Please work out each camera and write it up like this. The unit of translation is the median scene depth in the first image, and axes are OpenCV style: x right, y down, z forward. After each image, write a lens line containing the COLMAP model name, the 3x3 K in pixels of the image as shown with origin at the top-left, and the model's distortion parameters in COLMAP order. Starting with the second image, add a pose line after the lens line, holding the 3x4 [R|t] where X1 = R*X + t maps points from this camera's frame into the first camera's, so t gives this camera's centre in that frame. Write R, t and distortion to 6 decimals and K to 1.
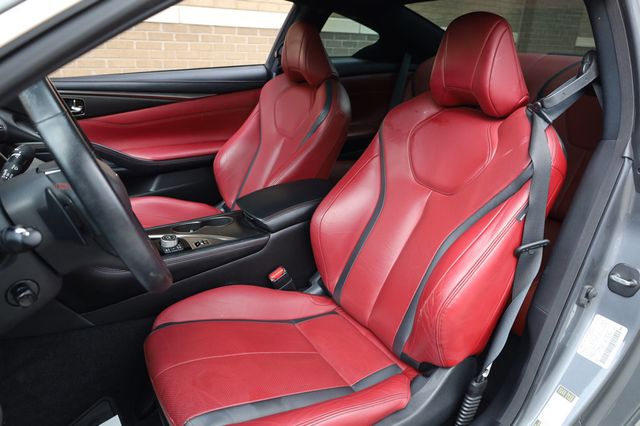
lens RADIAL K [[446.1, 0, 320.0], [0, 446.1, 202.1], [0, 0, 1]] dist [-0.005692, -0.003699]
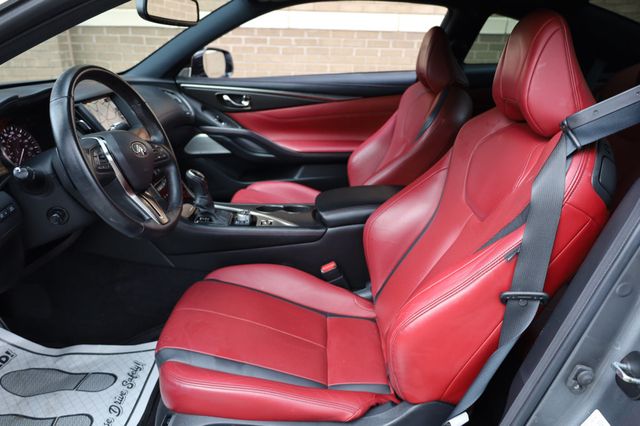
lens RADIAL K [[441.0, 0, 320.0], [0, 441.0, 213.0], [0, 0, 1]] dist [0.003702, -0.001150]
pose [[0.849487, 0.186502, -0.493547, 0.378871], [-0.183086, 0.981514, 0.055769, -0.018732], [0.494825, 0.042987, 0.867929, 0.082486]]
